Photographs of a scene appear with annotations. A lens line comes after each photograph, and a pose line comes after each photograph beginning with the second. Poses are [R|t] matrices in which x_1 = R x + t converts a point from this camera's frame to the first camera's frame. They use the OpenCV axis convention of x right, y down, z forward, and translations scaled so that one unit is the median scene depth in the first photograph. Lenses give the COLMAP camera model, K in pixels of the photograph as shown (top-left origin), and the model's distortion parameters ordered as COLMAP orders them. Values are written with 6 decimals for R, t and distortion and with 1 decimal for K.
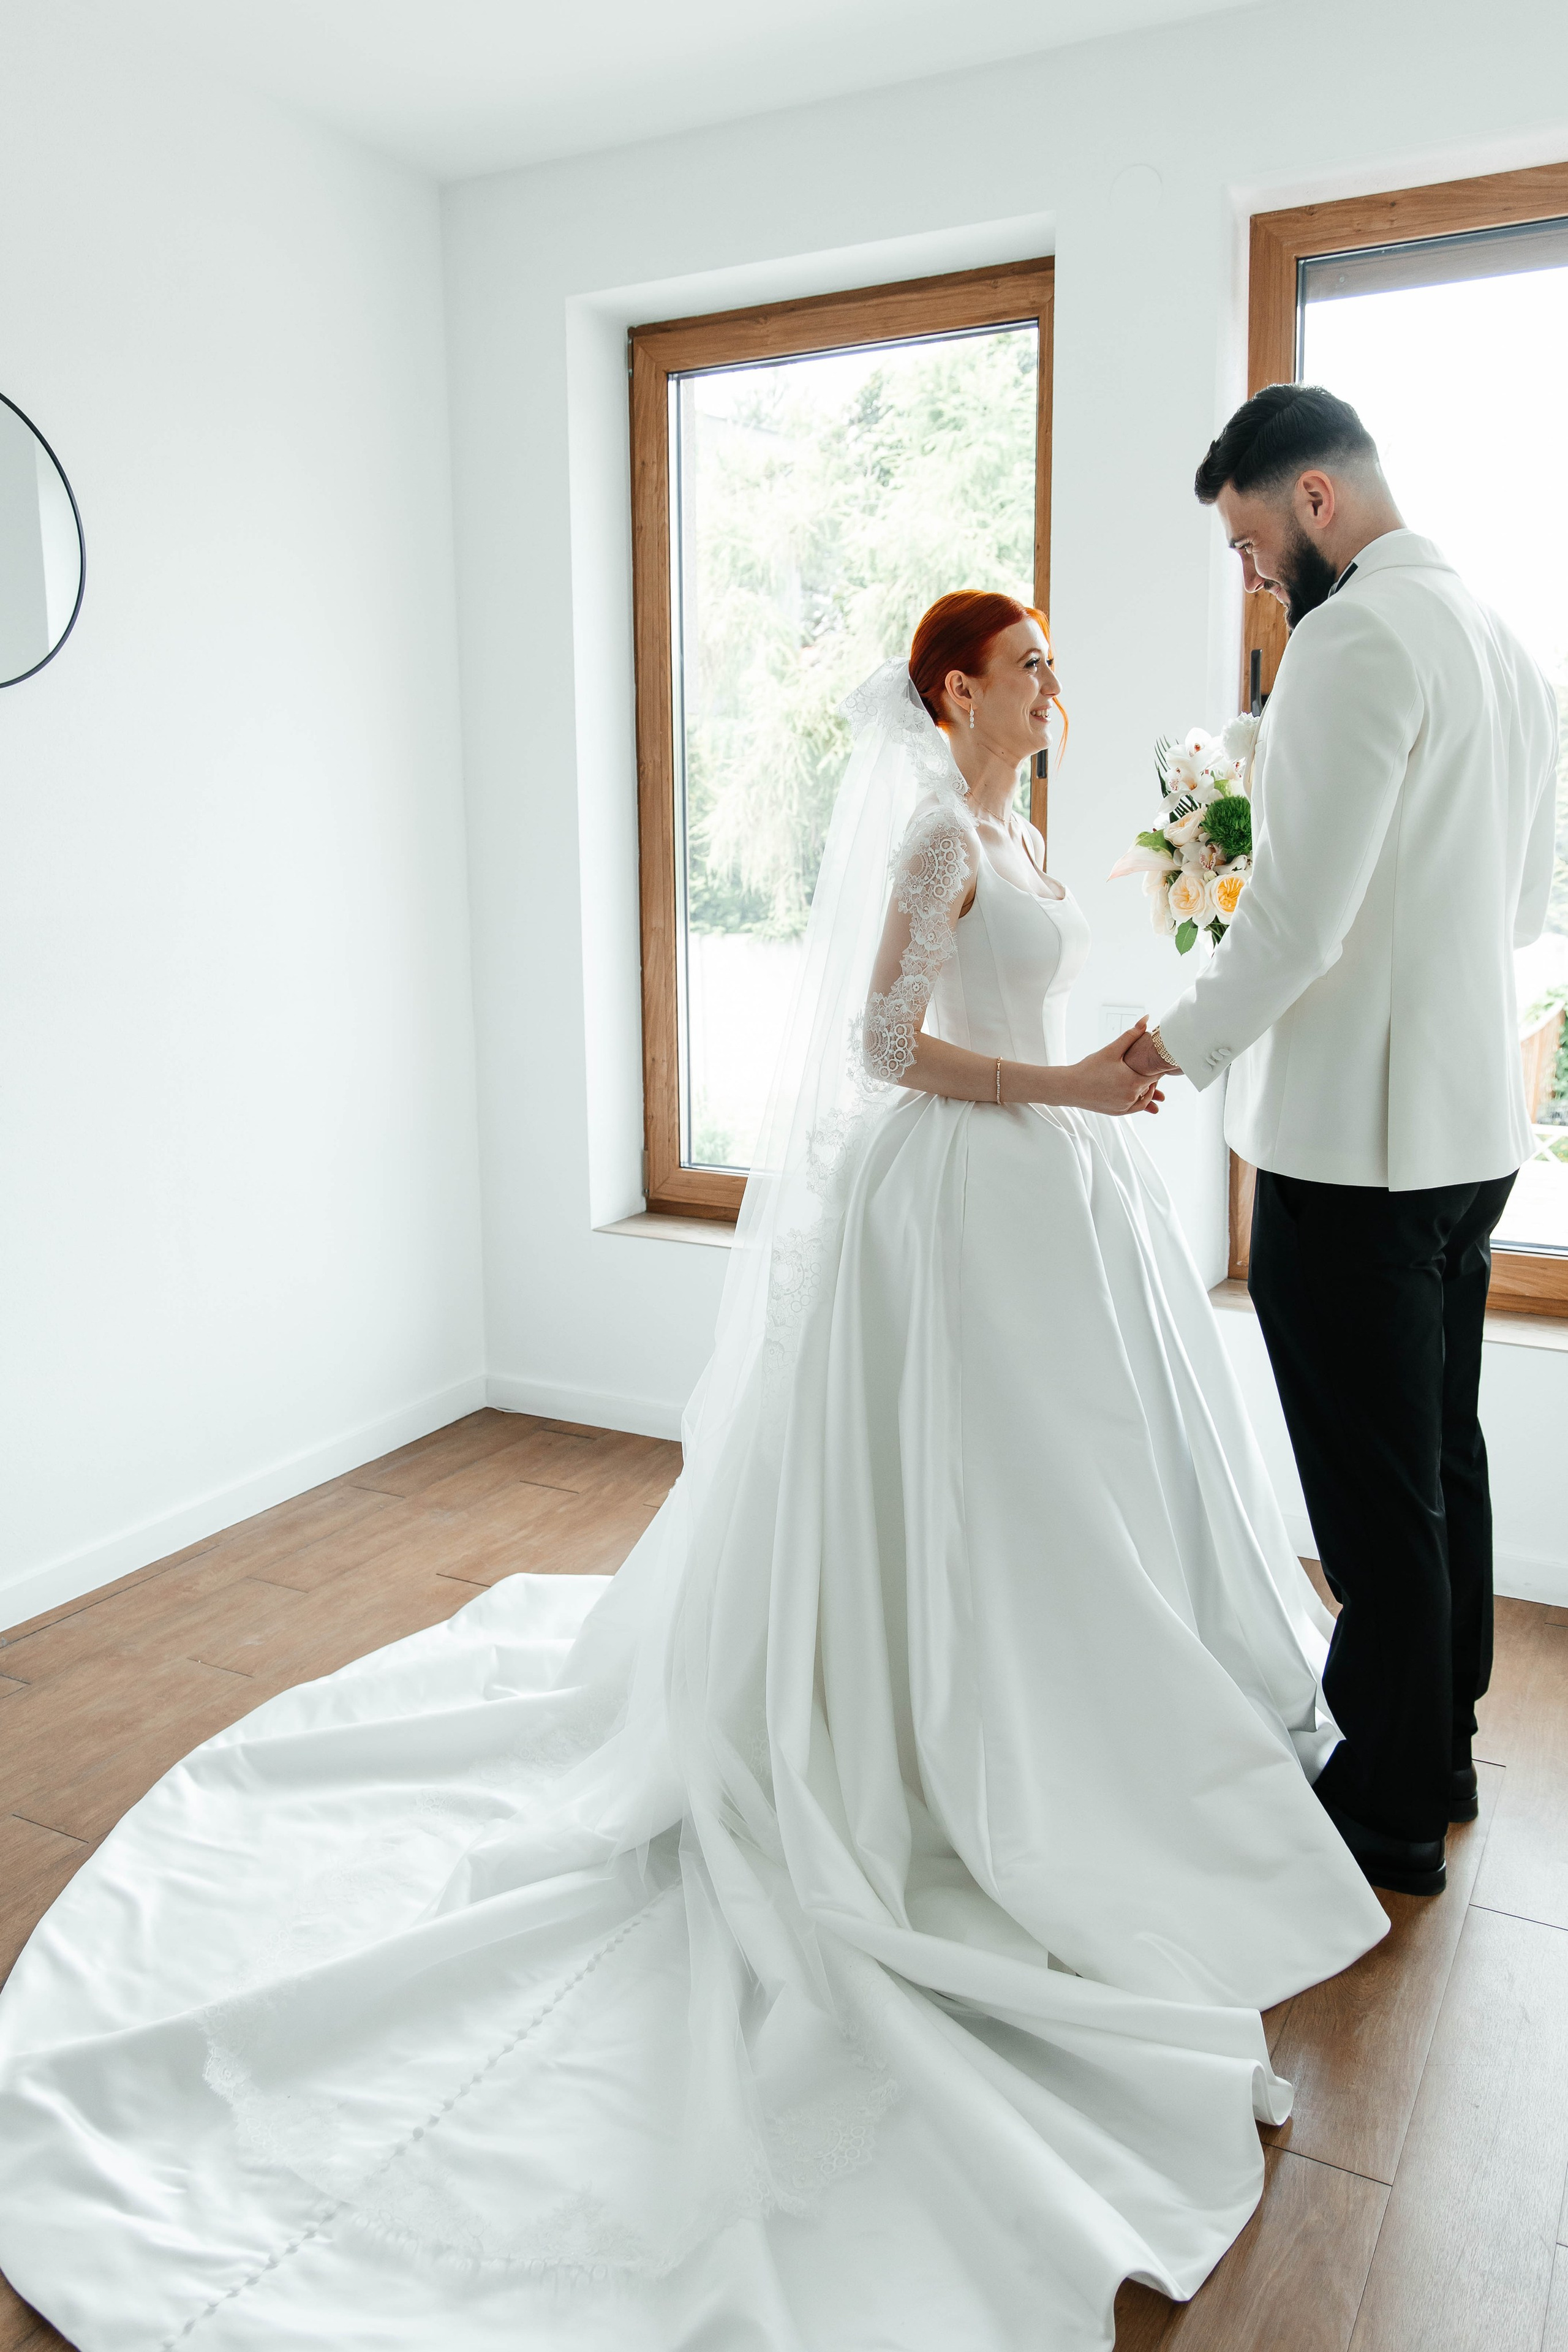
lens RADIAL K [[1810.4, 0, 789.7], [0, 1810.4, 1128.0], [0, 0, 1]] dist [0.005405, 0.003715]
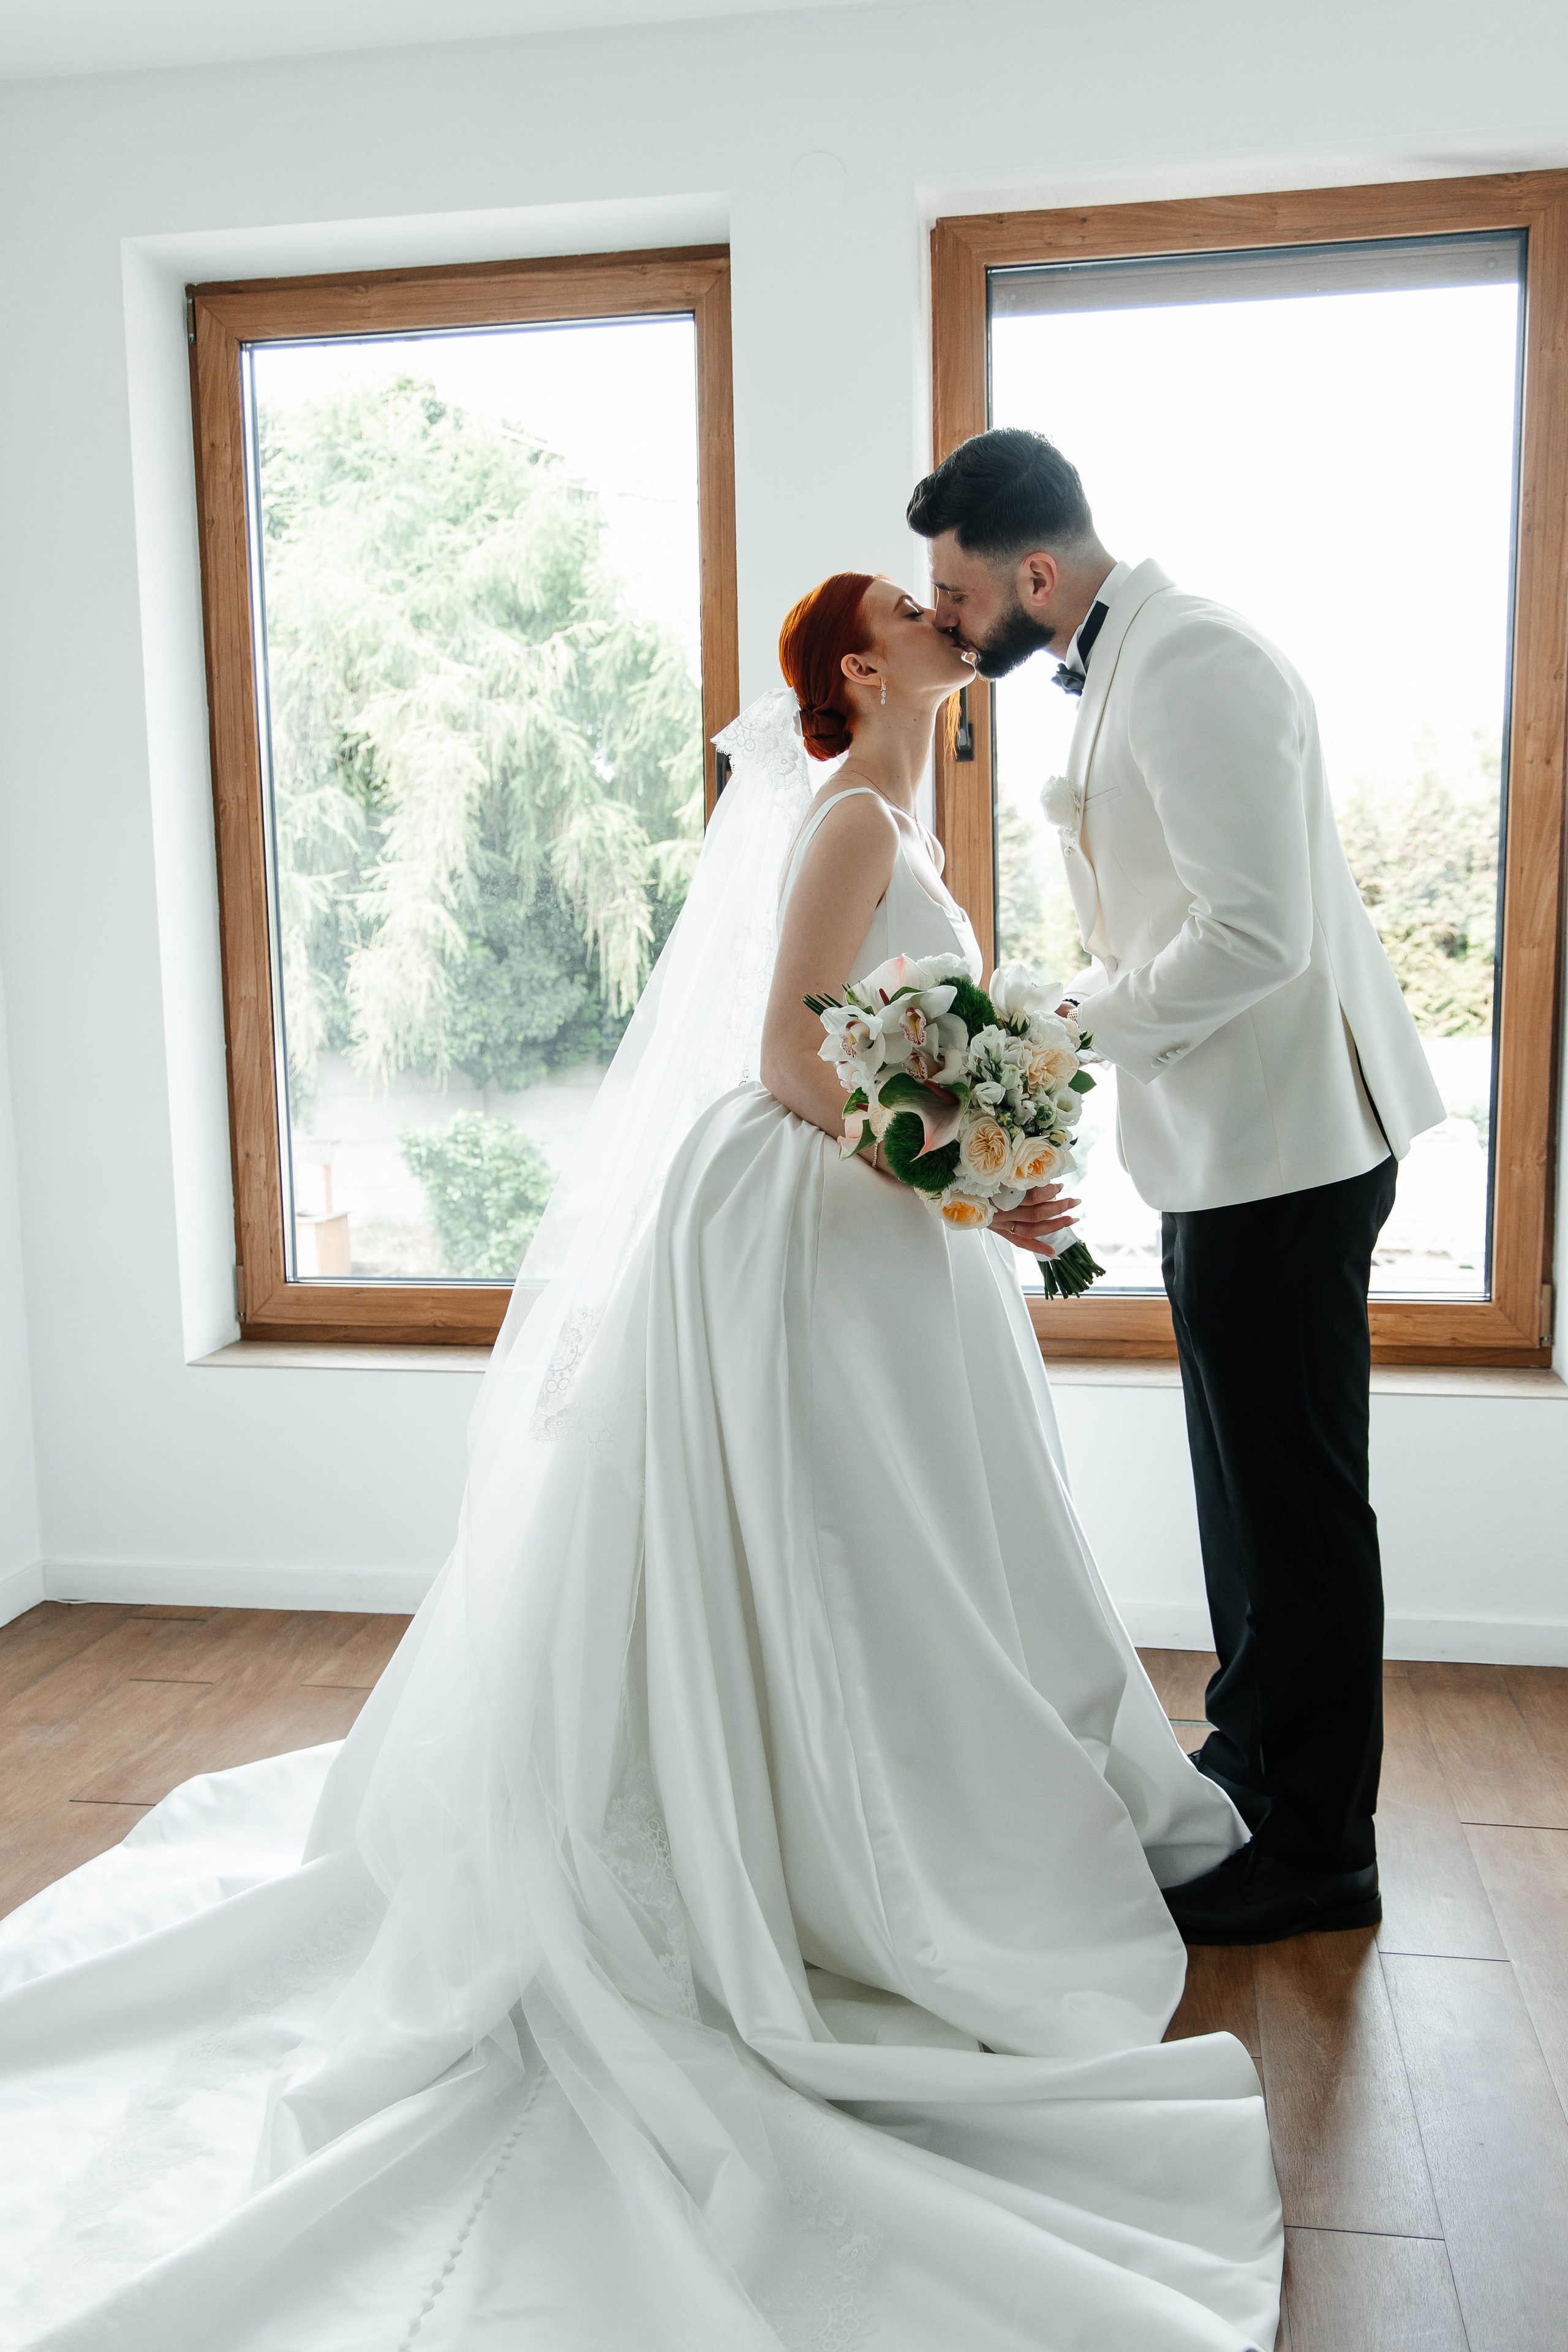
lens RADIAL K [[2020.3, 0, 816.7], [0, 2020.3, 1174.8], [0, 0, 1]] dist [0.013408, 0.004227]
pose [[0.944111, -0.047576, 0.326176, -0.139724], [0.063807, 0.997191, -0.039238, 0.025924], [-0.323393, 0.057857, 0.944494, 0.040380]]
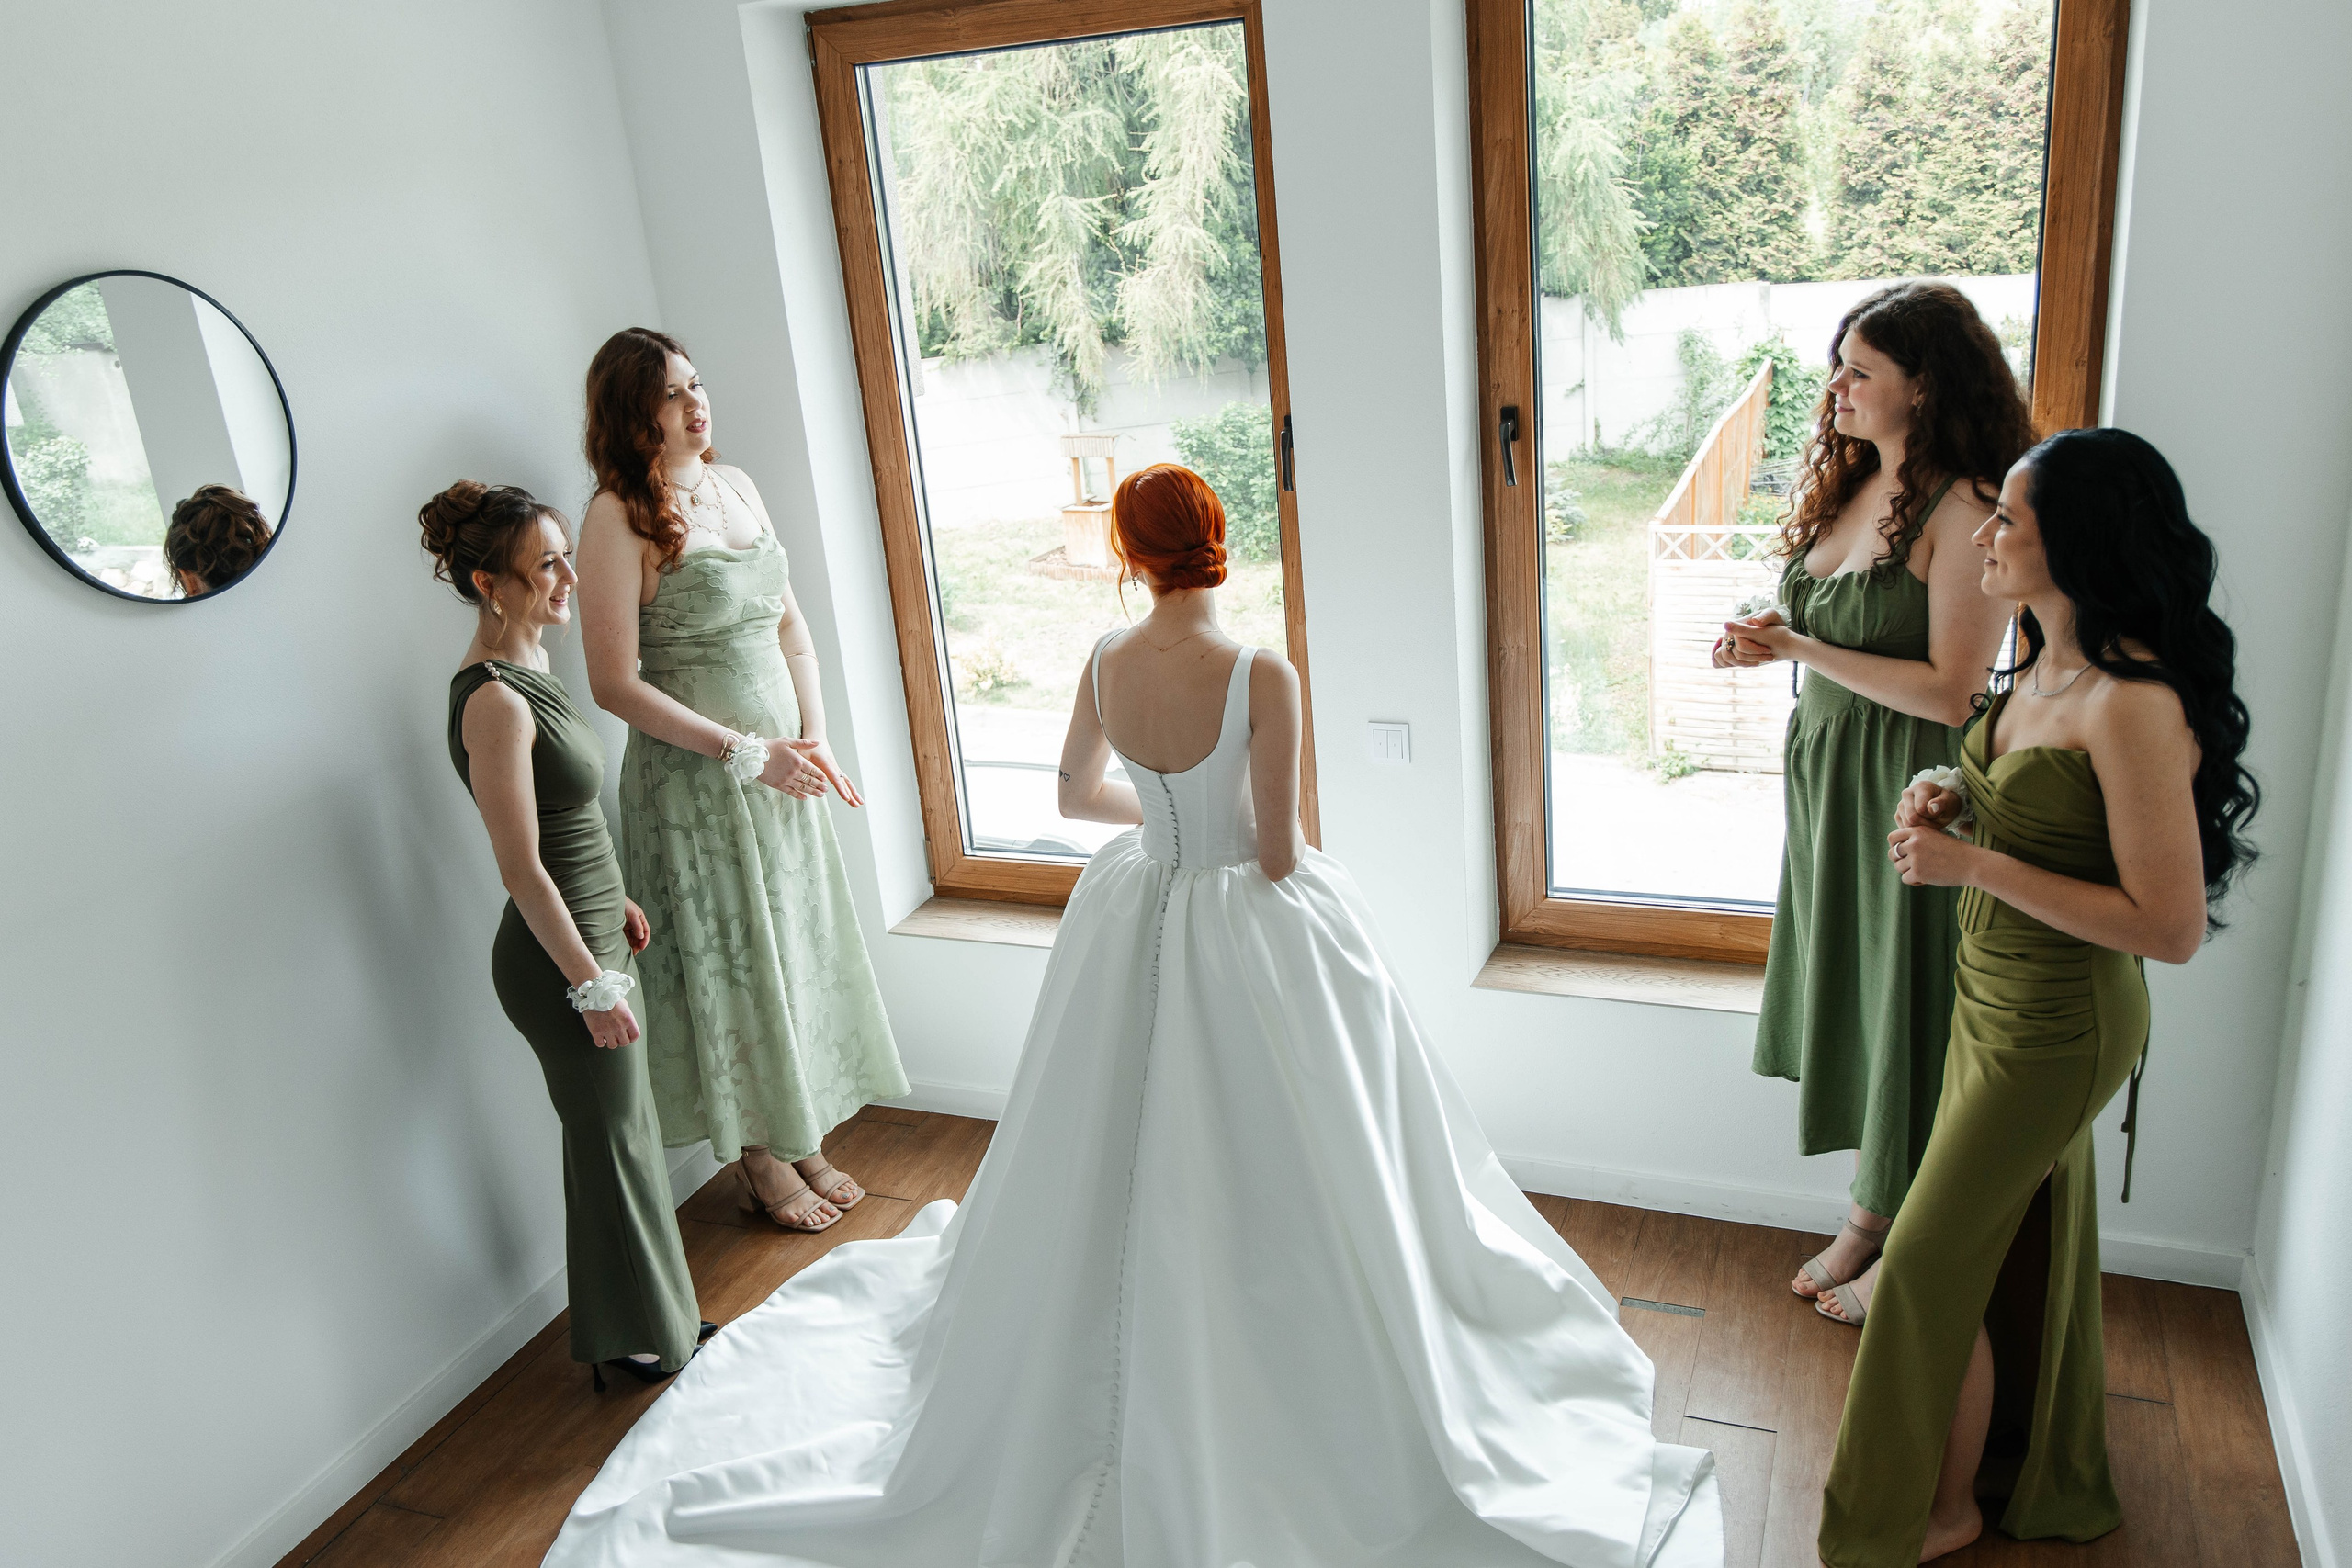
lens RADIAL K [[1861.4, 0, 1170.3], [0, 1861.4, 805.7], [0, 0, 1]] dist [0.021879, 0.006040]
pose [[0.990162, -0.116430, 0.077614, -0.024712], [0.101043, 0.978643, 0.179022, -0.194412], [-0.096800, -0.169419, 0.980779, -0.039331]]
